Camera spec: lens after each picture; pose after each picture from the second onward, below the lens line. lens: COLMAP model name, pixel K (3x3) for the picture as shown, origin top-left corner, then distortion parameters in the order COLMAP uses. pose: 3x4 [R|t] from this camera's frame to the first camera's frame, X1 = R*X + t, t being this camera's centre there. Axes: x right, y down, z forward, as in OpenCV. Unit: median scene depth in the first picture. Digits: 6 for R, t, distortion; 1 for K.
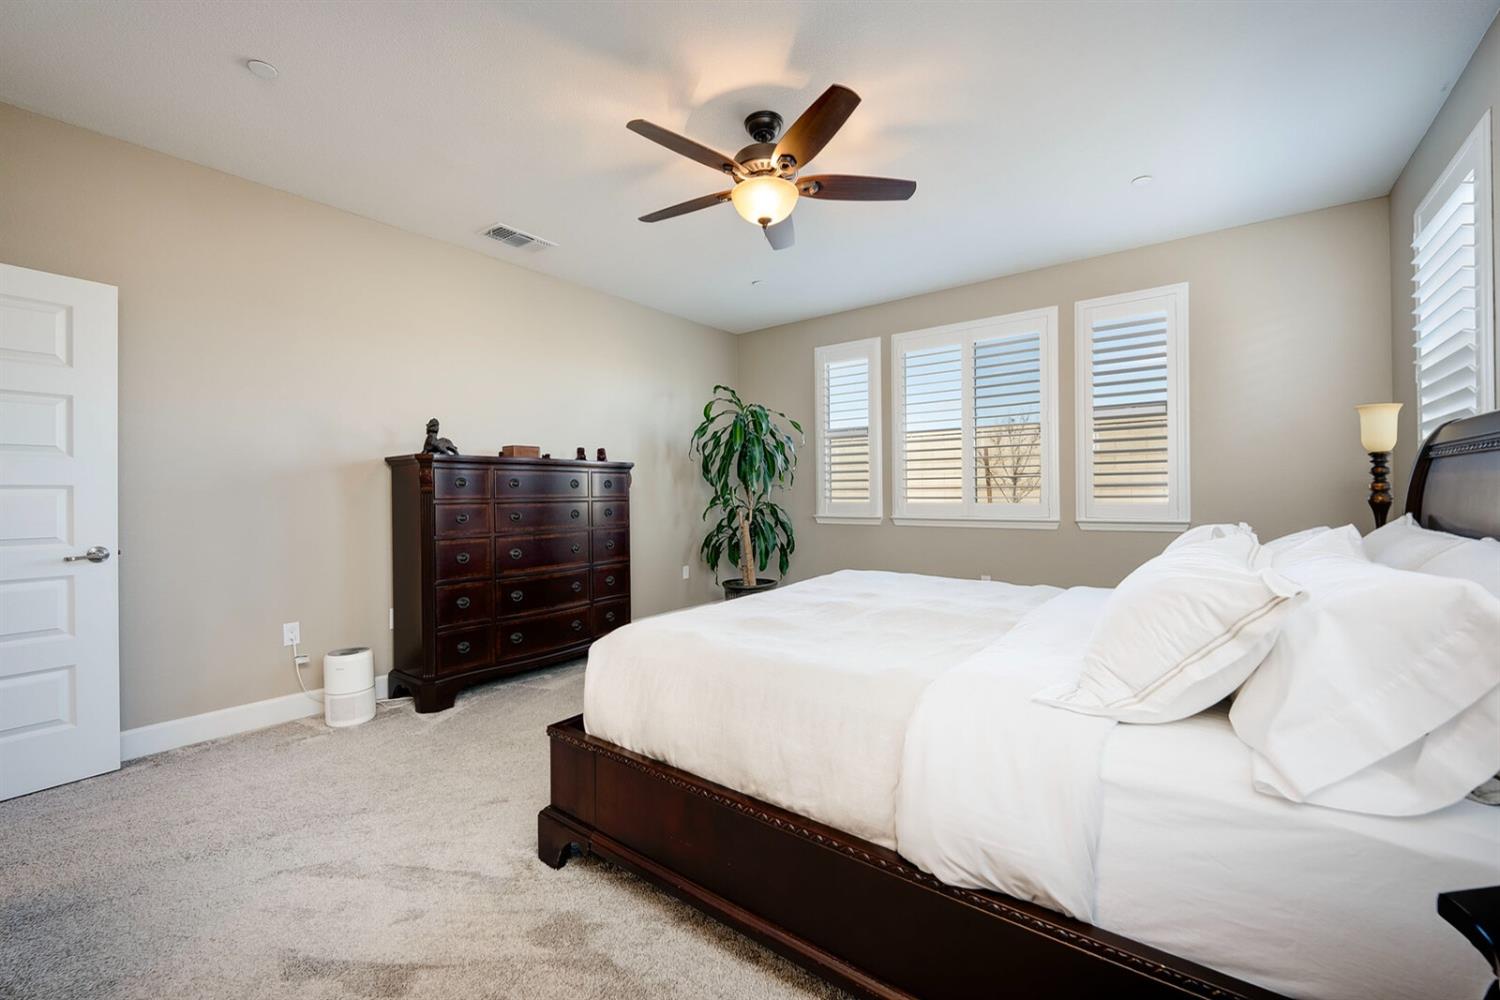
lens RADIAL K [[610.0, 0, 750.8], [0, 610.0, 494.4], [0, 0, 1]] dist [-0.003385, -0.004766]
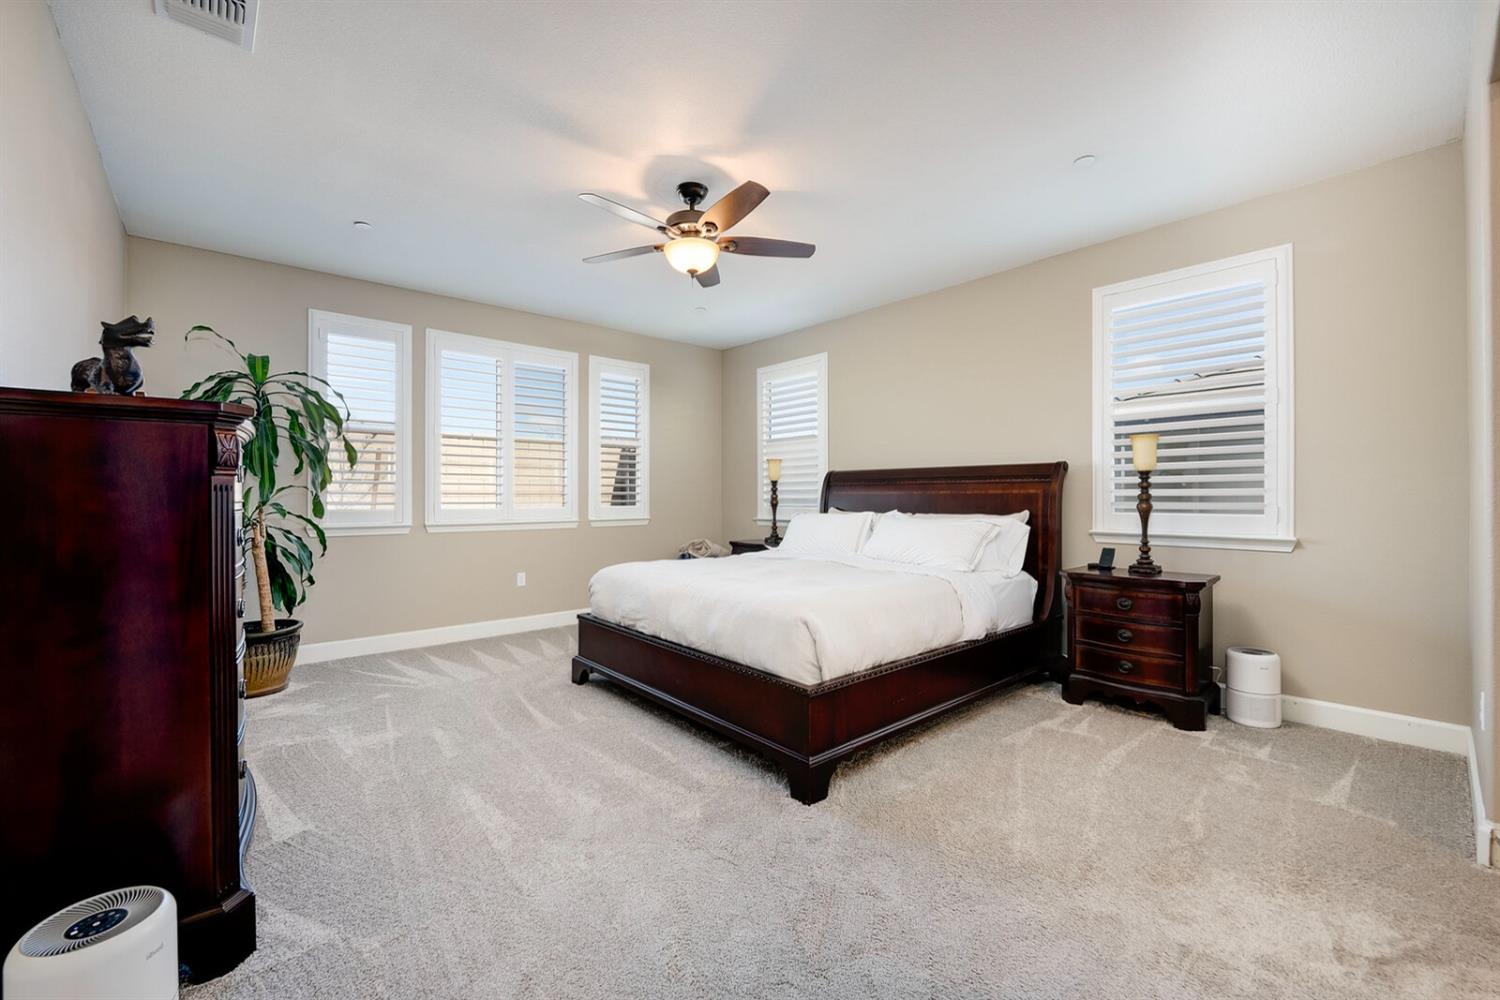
lens RADIAL K [[610.0, 0, 750.8], [0, 610.0, 494.4], [0, 0, 1]] dist [-0.003385, -0.004766]
pose [[0.192595, 0.011369, 0.981212, -0.598301], [0.001825, 0.999927, -0.011944, 0.004228], [-0.981277, 0.004091, 0.192561, 0.346866]]
